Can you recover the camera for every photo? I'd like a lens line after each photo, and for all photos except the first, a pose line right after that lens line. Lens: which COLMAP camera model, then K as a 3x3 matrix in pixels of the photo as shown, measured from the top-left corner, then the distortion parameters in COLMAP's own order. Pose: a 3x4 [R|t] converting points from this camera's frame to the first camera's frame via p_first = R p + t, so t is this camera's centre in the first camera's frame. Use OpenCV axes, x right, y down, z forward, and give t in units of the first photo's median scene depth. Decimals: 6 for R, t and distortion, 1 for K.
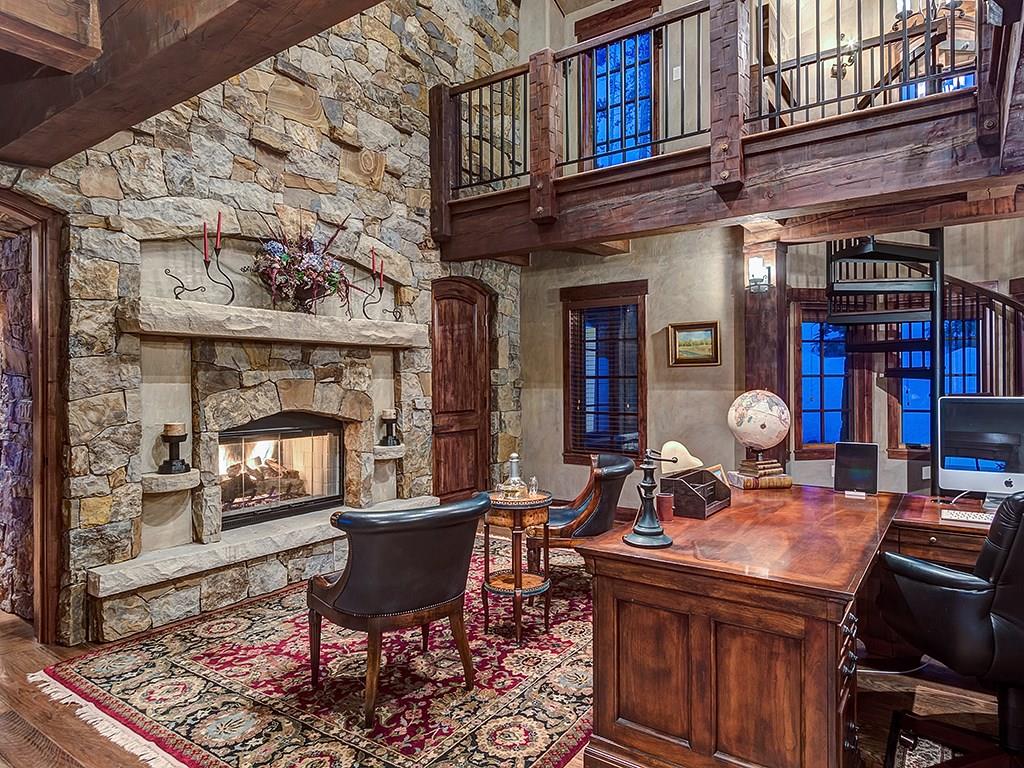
lens RADIAL K [[562.8, 0, 512.0], [0, 562.8, 384.0], [0, 0, 1]] dist [0.002885, 0.000690]
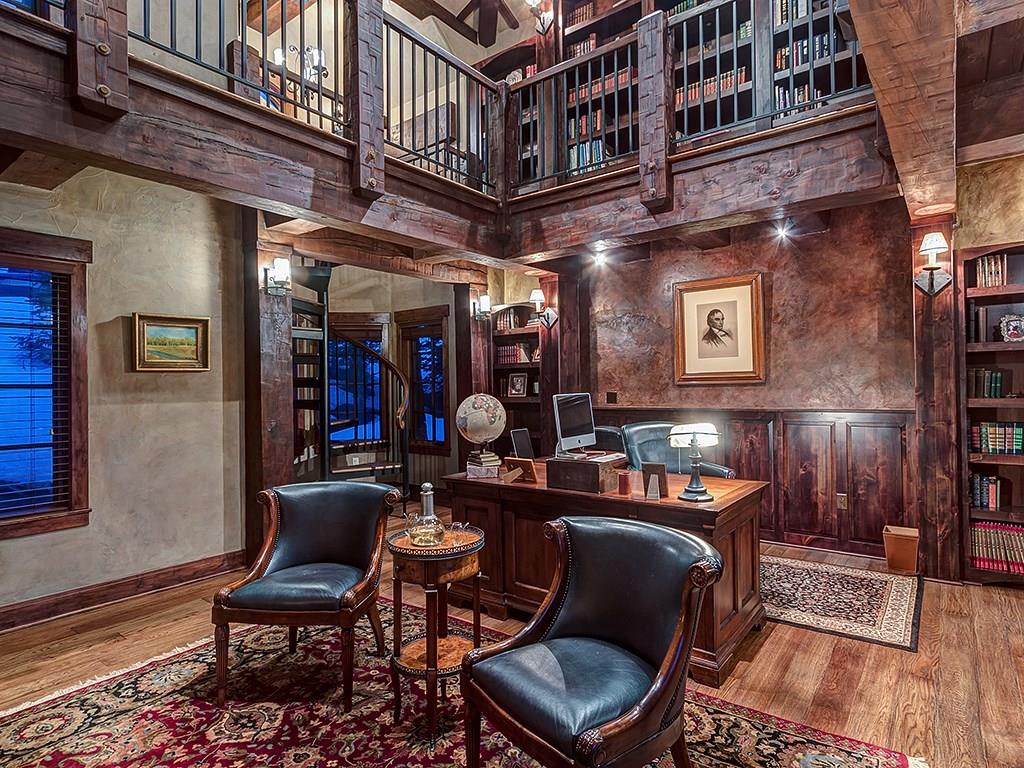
lens RADIAL K [[570.6, 0, 512.0], [0, 570.6, 384.0], [0, 0, 1]] dist [0.019958, 0.000074]
pose [[0.087576, -0.000628, 0.996158, -0.418960], [0.013649, 0.999907, -0.000570, -0.007796], [-0.996064, 0.013647, 0.087576, 0.454696]]
